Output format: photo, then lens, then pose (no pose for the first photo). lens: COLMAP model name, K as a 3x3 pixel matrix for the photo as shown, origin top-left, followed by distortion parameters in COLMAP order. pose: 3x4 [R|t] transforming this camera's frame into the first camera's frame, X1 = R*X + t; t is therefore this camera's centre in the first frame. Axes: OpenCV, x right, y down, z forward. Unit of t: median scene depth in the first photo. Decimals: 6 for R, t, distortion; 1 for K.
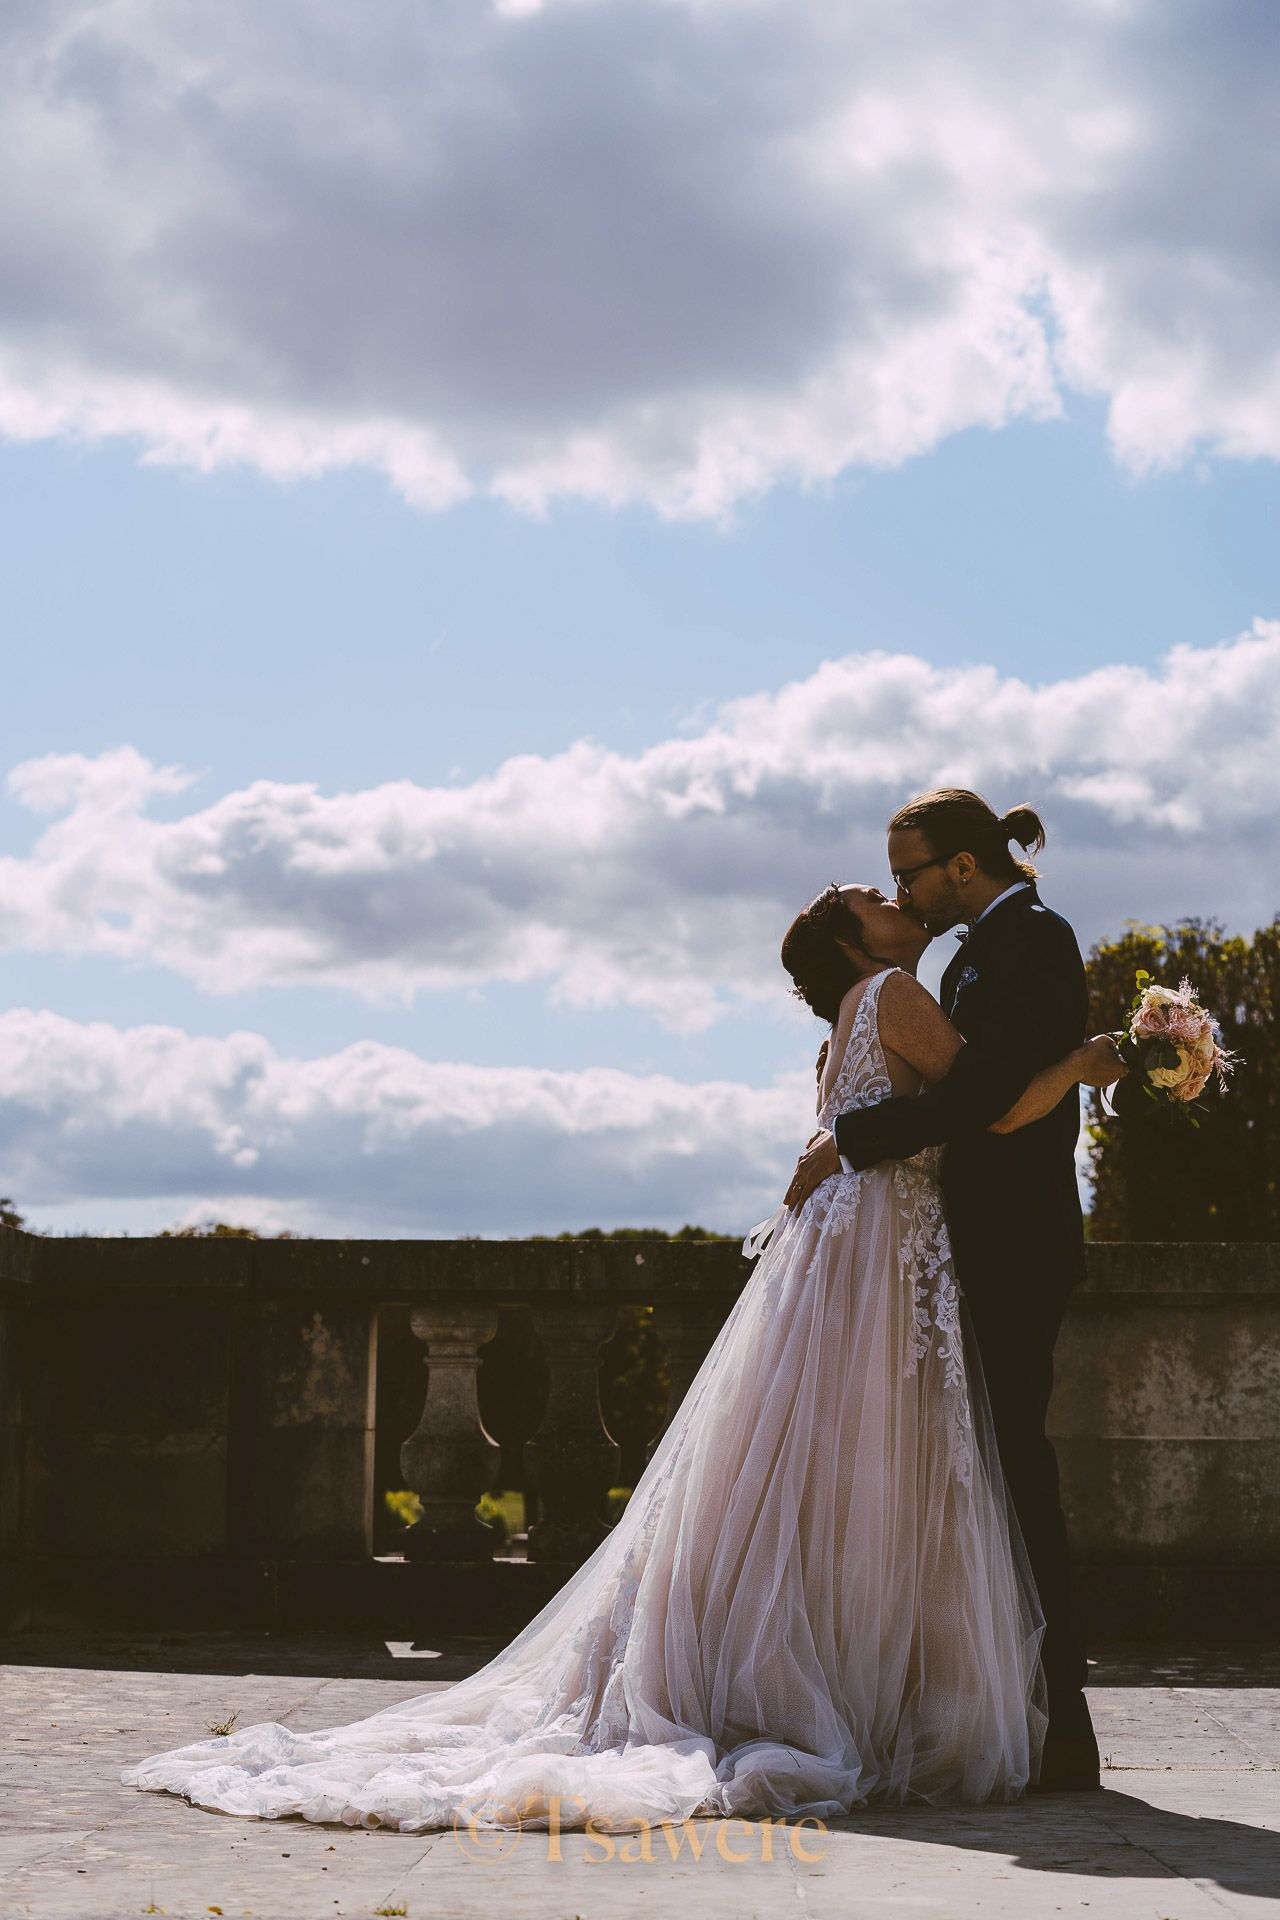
lens RADIAL K [[3168.8, 0, 641.0], [0, 3168.8, 954.9], [0, 0, 1]] dist [0.089608, 0.000000]
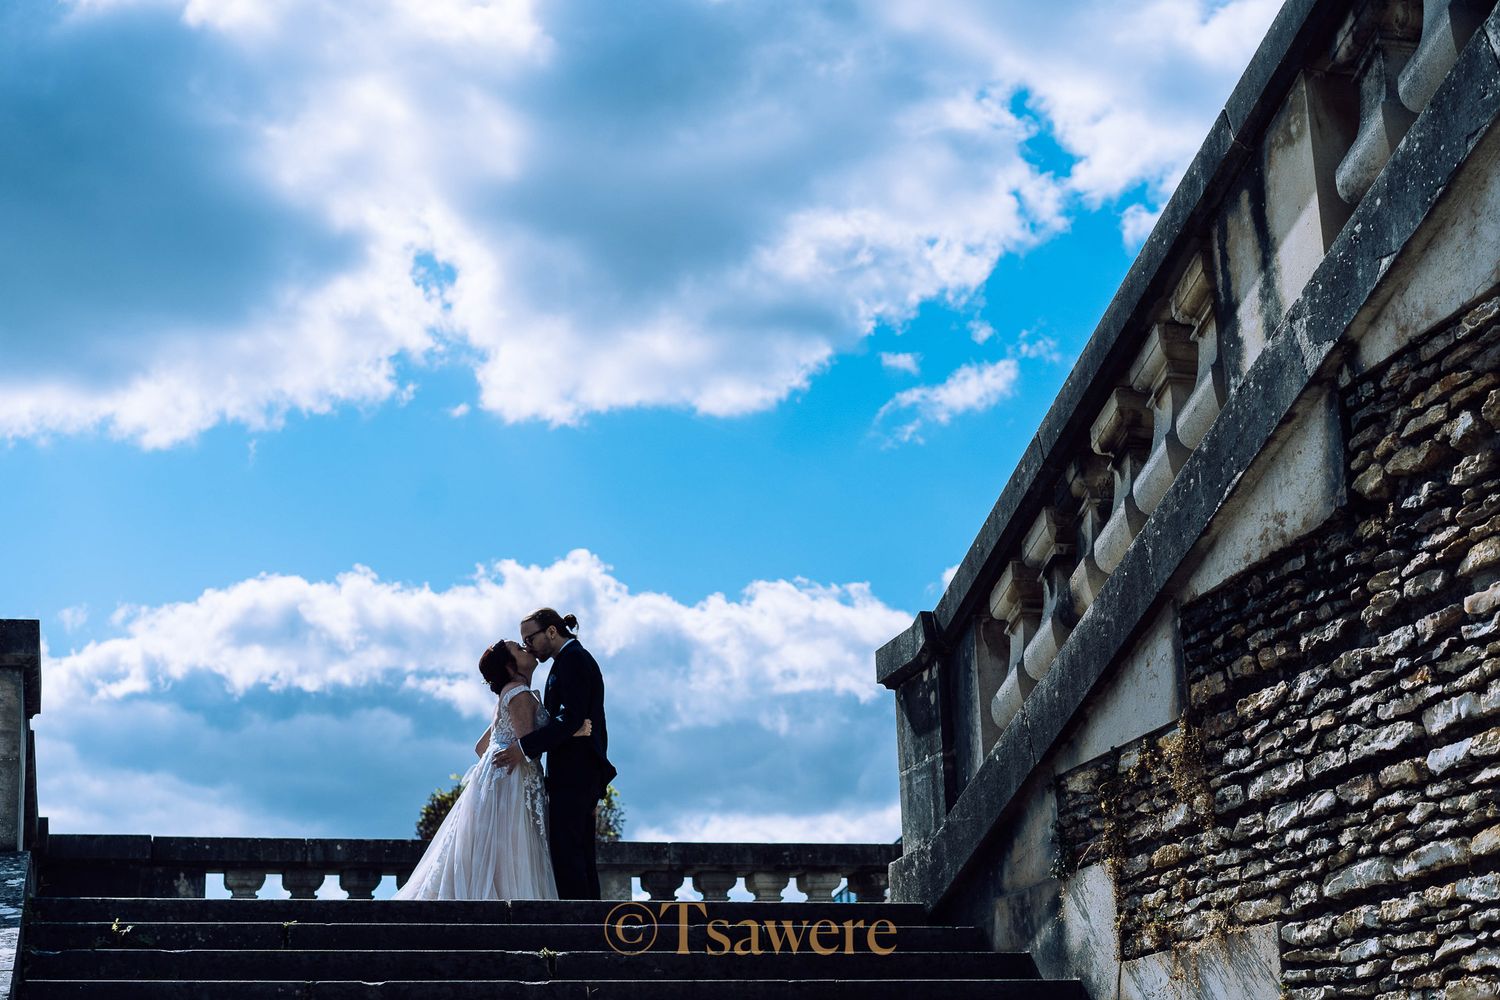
lens RADIAL K [[2475.6, 0, 741.6], [0, 2475.6, 508.3], [0, 0, 1]] dist [0.089608, 0.000000]
pose [[0.965060, 0.036229, 0.259513, -0.273811], [-0.004038, 0.992334, -0.123516, 0.118520], [-0.261999, 0.118152, 0.957808, -0.990432]]
